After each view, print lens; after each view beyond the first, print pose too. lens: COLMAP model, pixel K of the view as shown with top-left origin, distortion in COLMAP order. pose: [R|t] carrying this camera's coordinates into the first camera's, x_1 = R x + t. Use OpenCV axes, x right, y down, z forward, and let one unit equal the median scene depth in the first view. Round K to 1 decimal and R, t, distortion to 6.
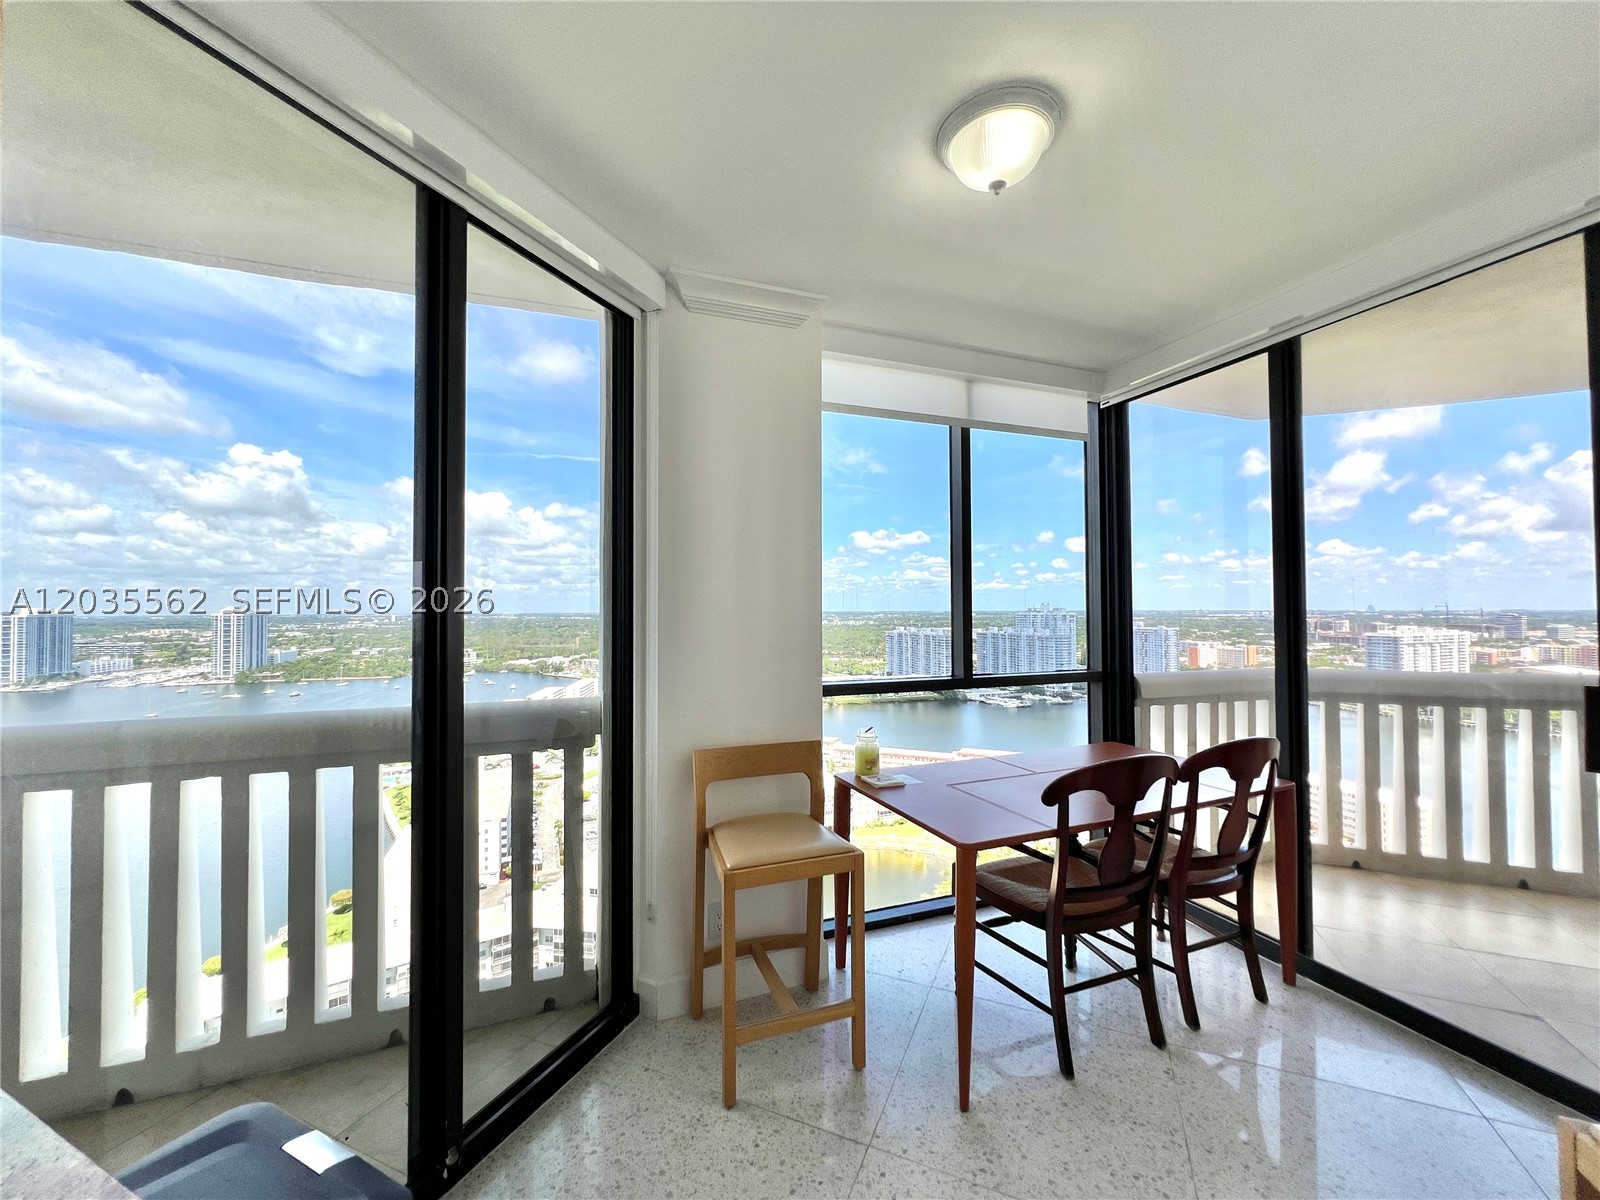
lens RADIAL K [[644.5, 0, 793.9], [0, 644.5, 591.9], [0, 0, 1]] dist [-0.001354, -0.000251]
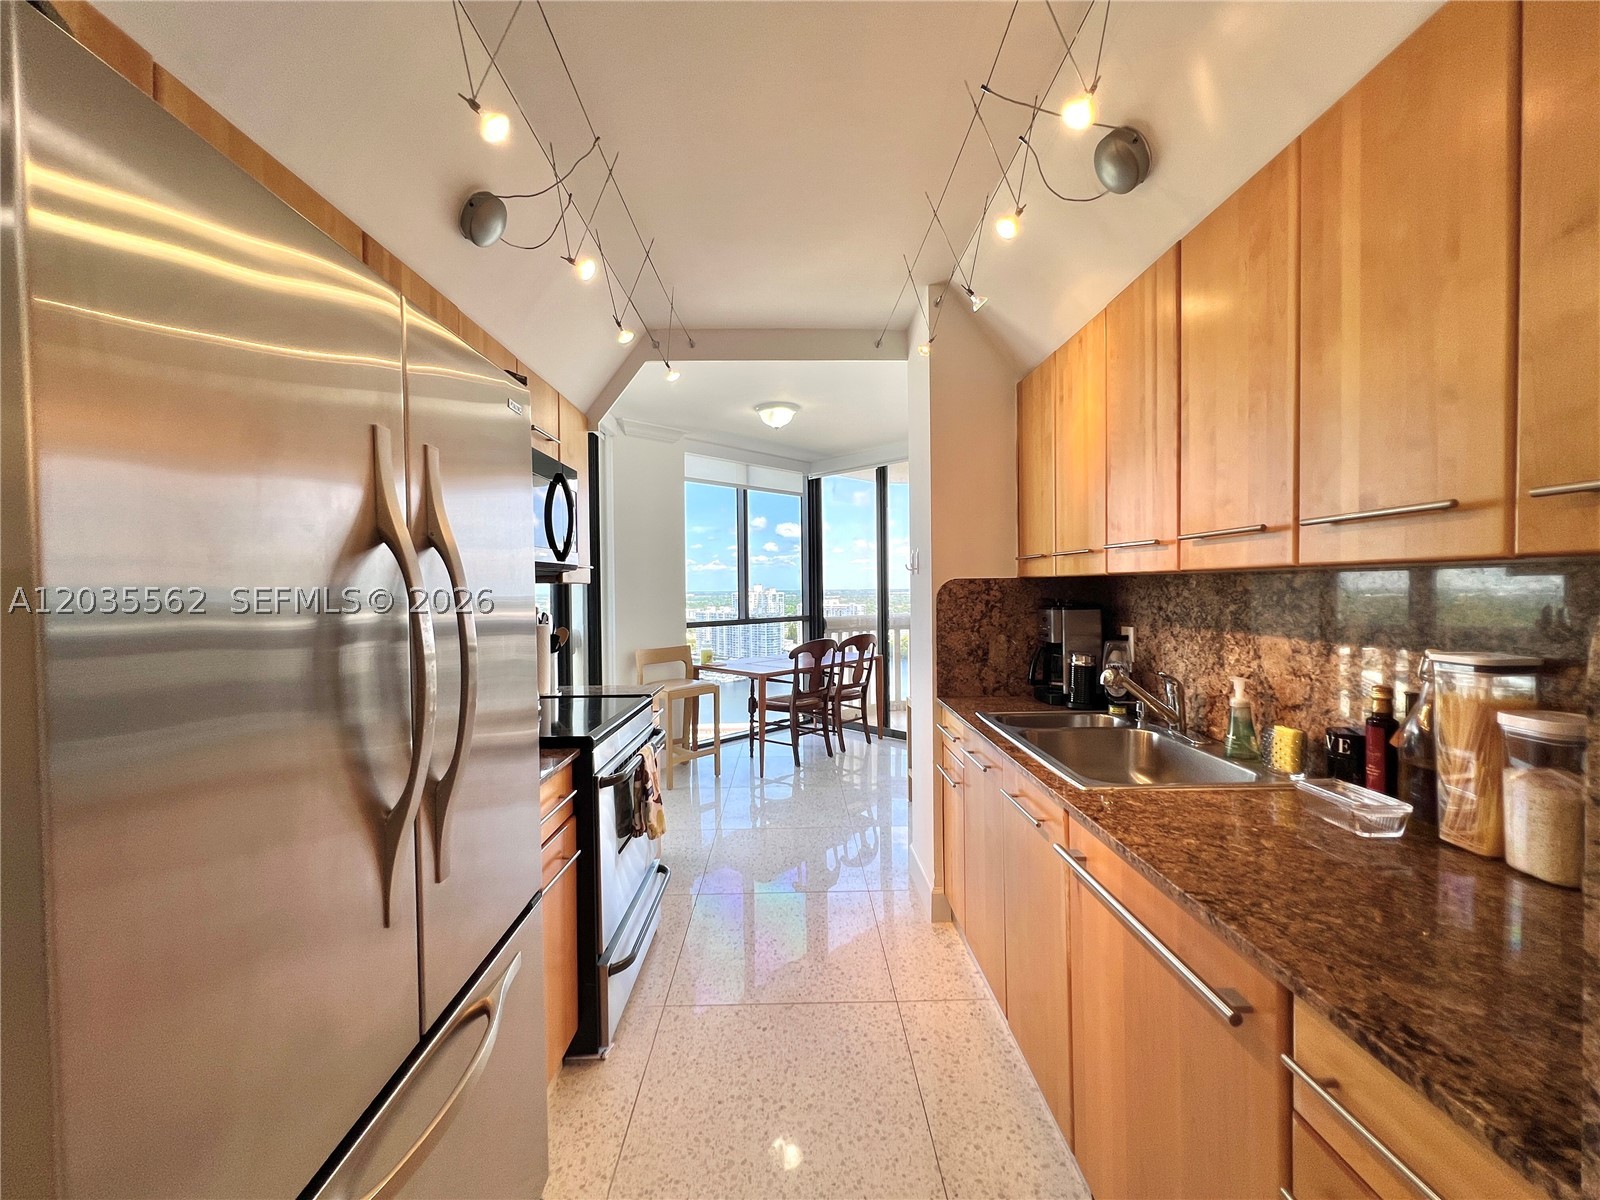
lens RADIAL K [[644.6, 0, 799.0], [0, 644.6, 593.3], [0, 0, 1]] dist [-0.000544, 0.000537]
pose [[0.906766, -0.013442, 0.421420, -0.513355], [0.000104, 0.999499, 0.031656, -0.008954], [-0.421634, -0.028661, 0.906313, -1.043575]]
